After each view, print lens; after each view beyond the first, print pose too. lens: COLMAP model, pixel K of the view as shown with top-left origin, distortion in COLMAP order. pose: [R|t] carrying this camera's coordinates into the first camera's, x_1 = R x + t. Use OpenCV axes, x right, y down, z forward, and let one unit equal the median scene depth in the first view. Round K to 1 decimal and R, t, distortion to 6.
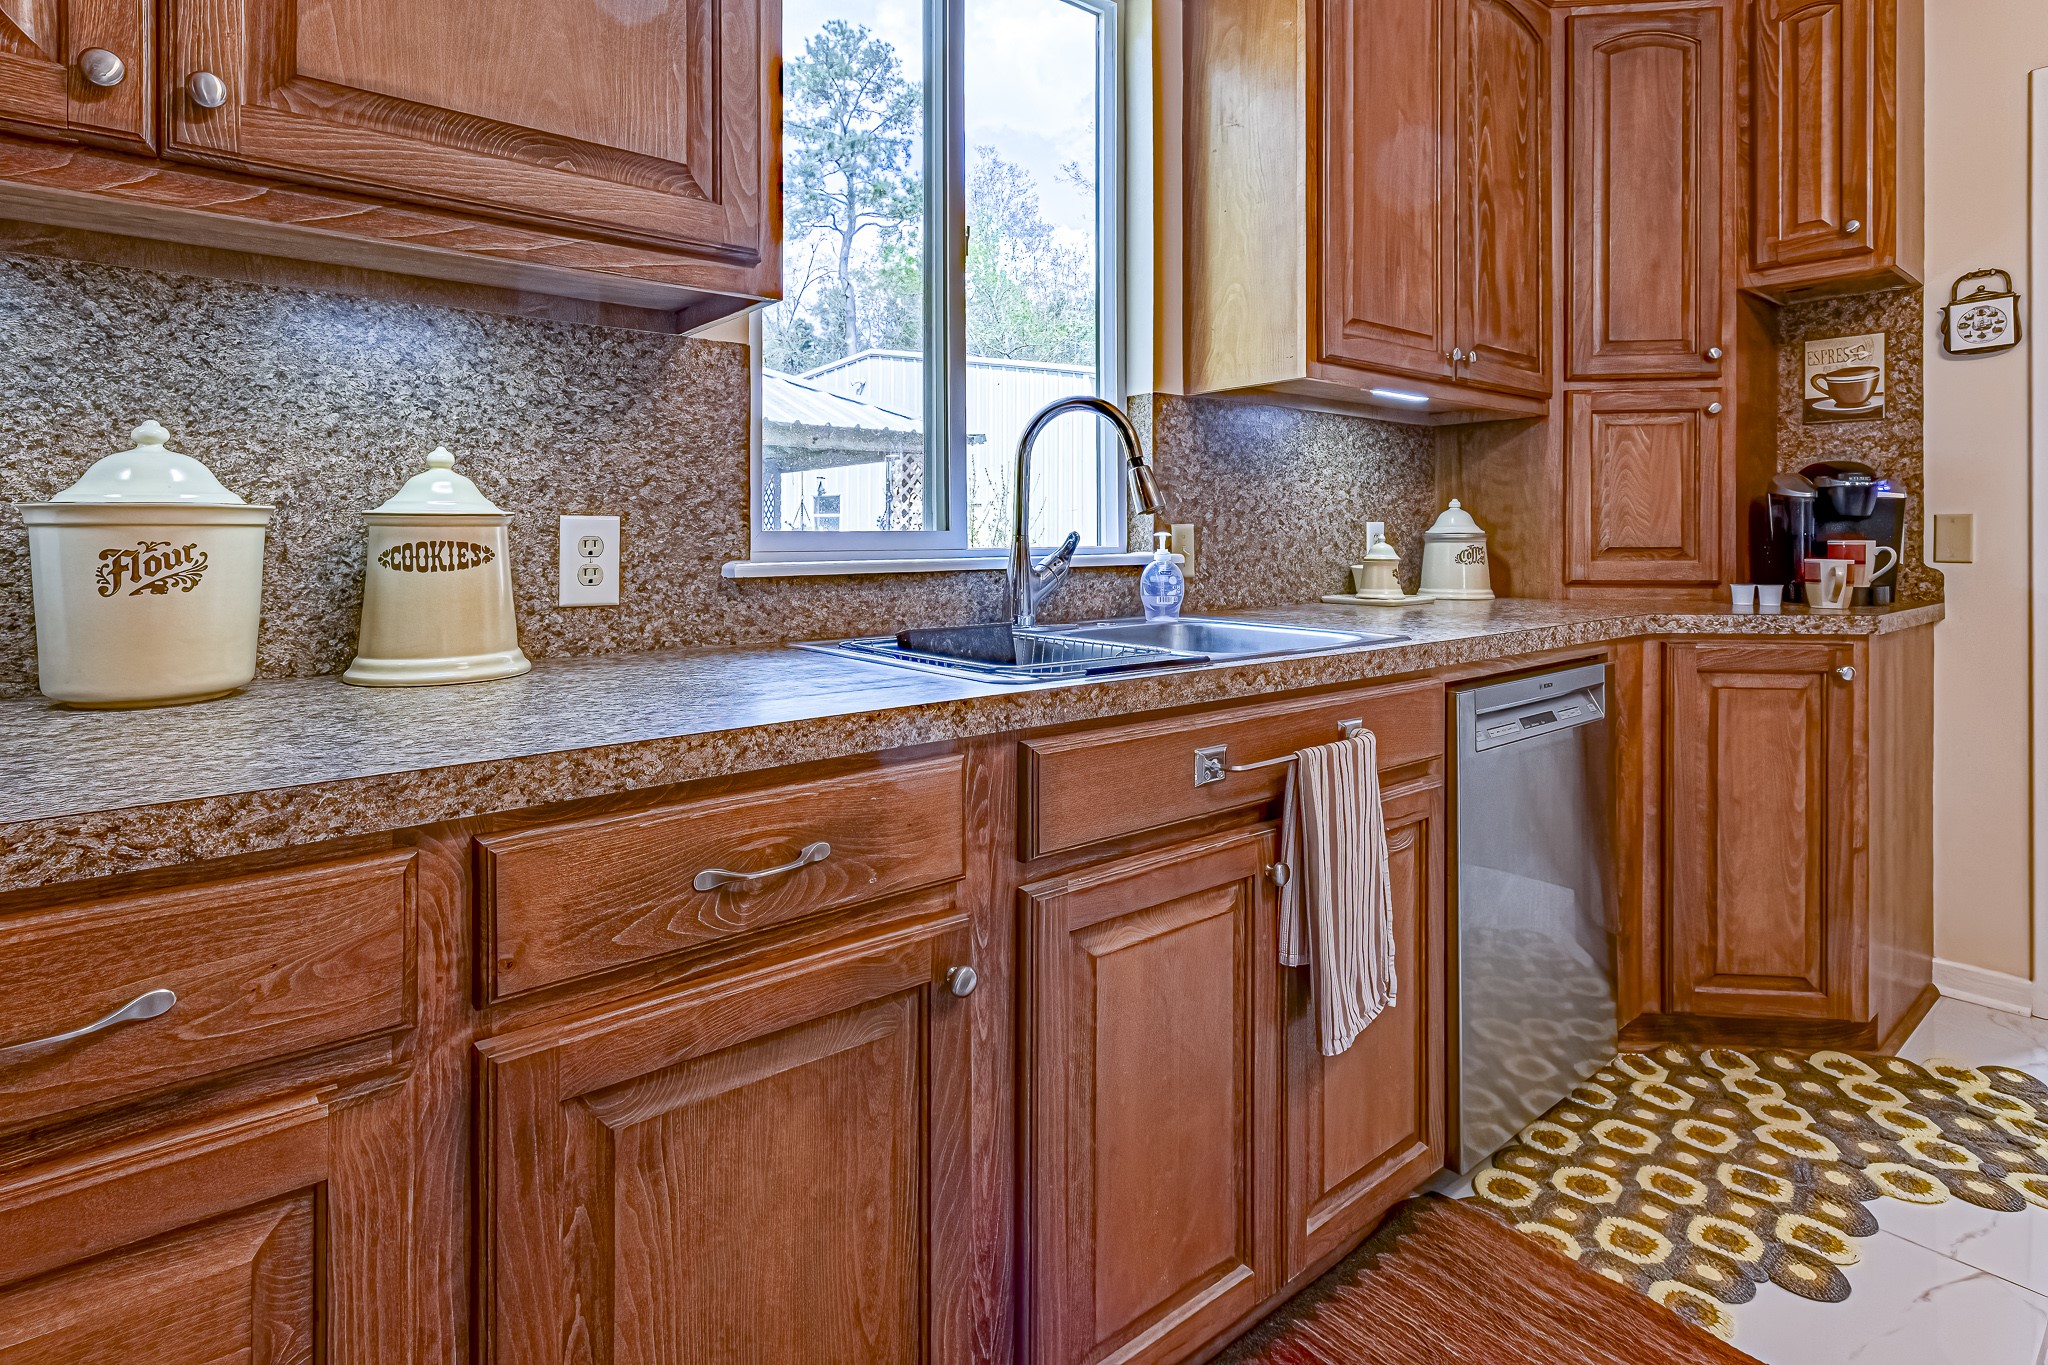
lens RADIAL K [[1034.7, 0, 1026.5], [0, 1034.7, 535.9], [0, 0, 1]] dist [0.000394, -0.000252]
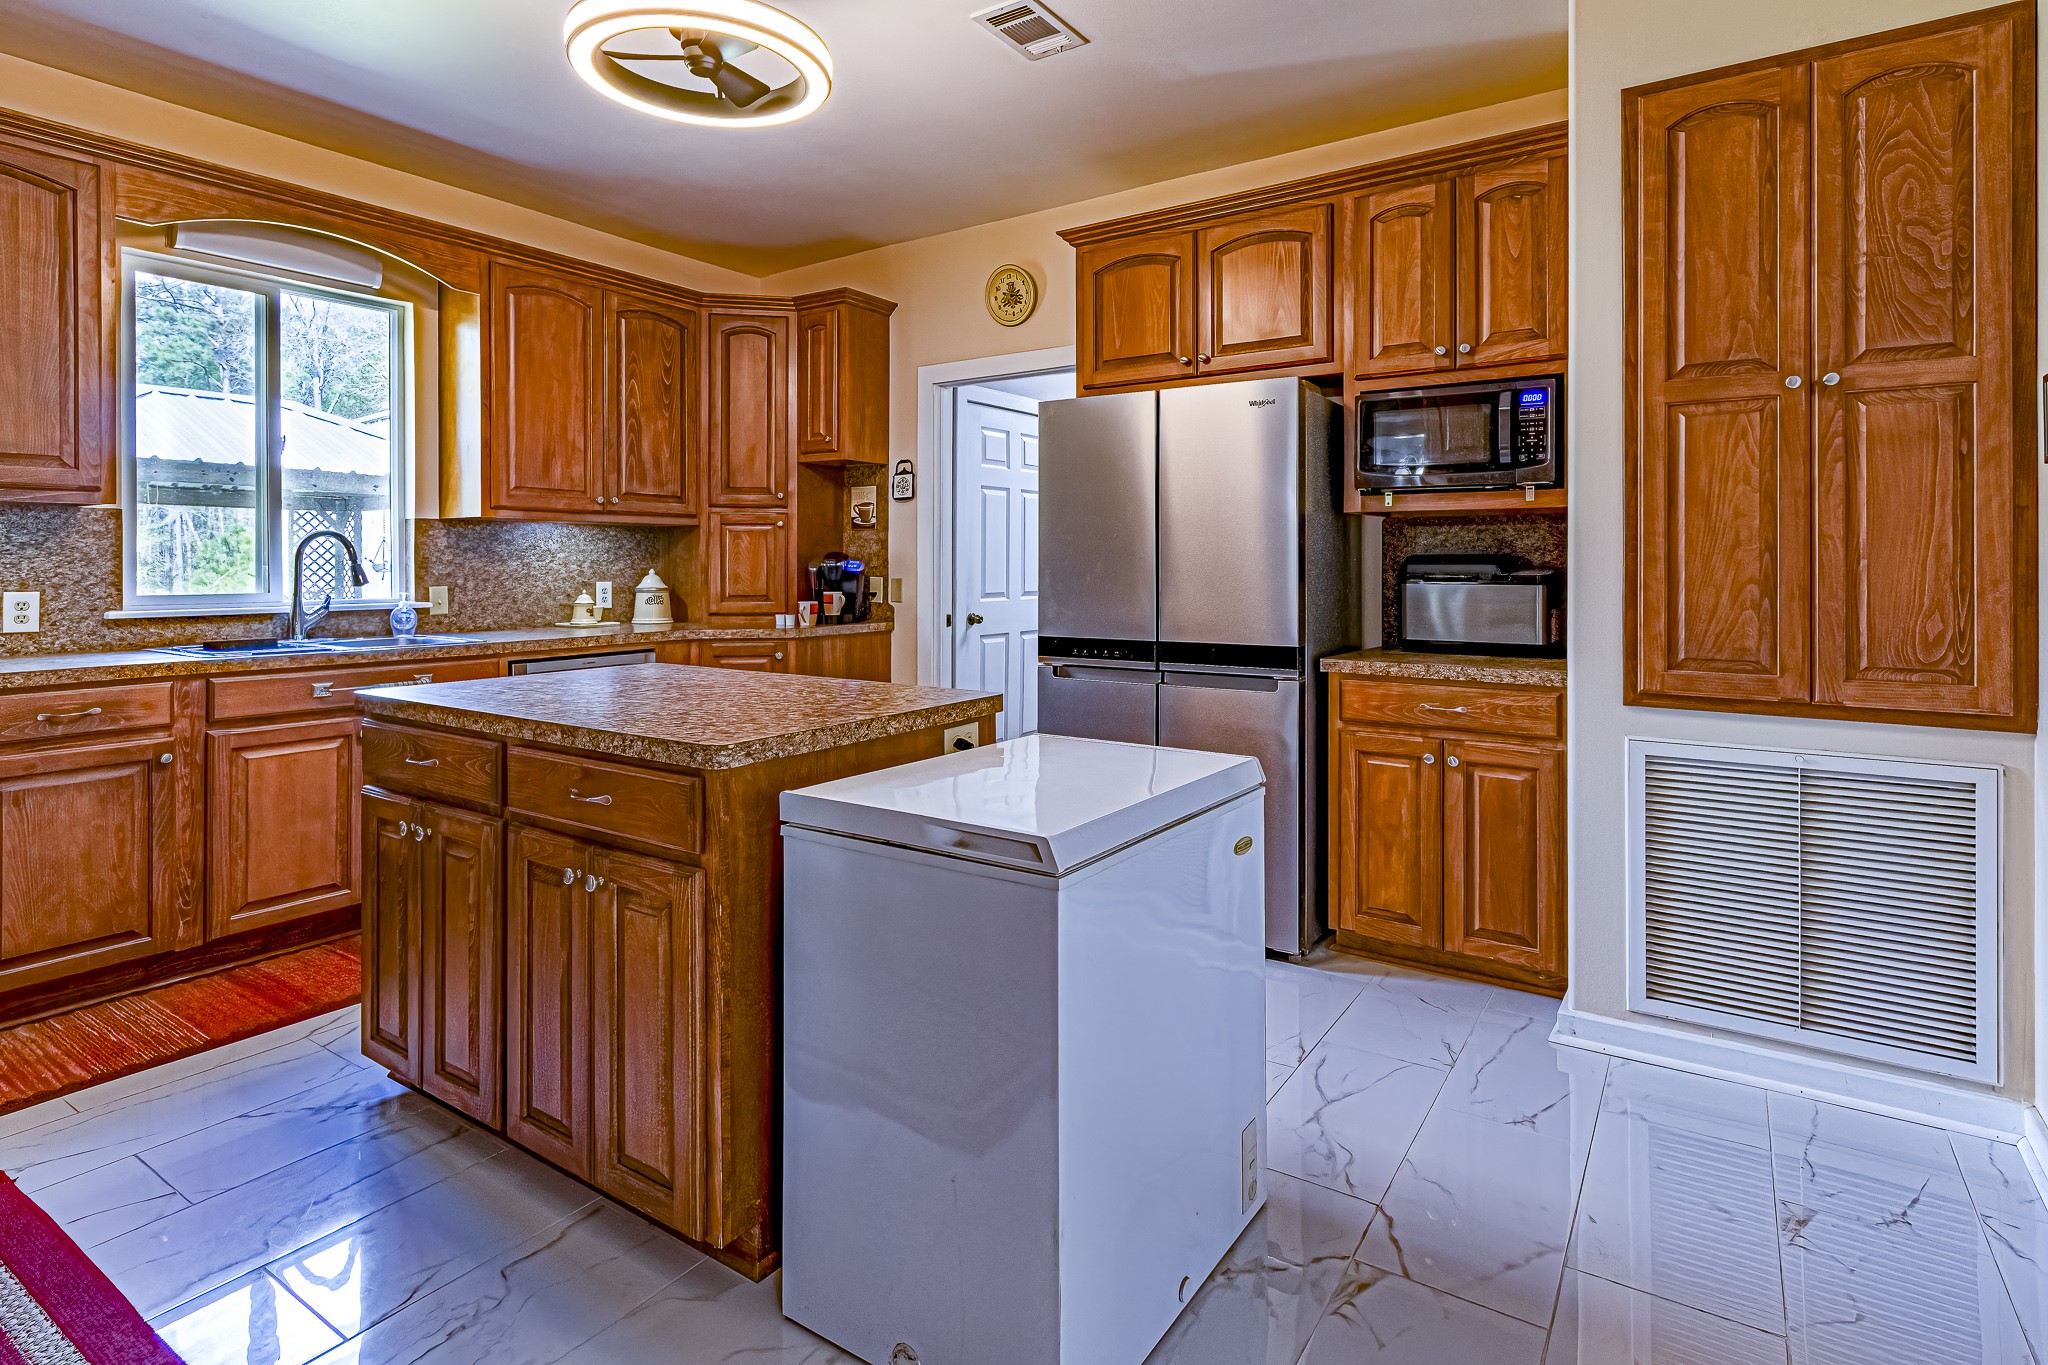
lens RADIAL K [[998.5, 0, 1029.5], [0, 998.5, 570.4], [0, 0, 1]] dist [0.002250, -0.000076]
pose [[0.951497, 0.001947, 0.307651, 0.684974], [-0.003379, 0.999986, 0.004123, -0.057570], [-0.307638, -0.004963, 0.951490, -1.197837]]
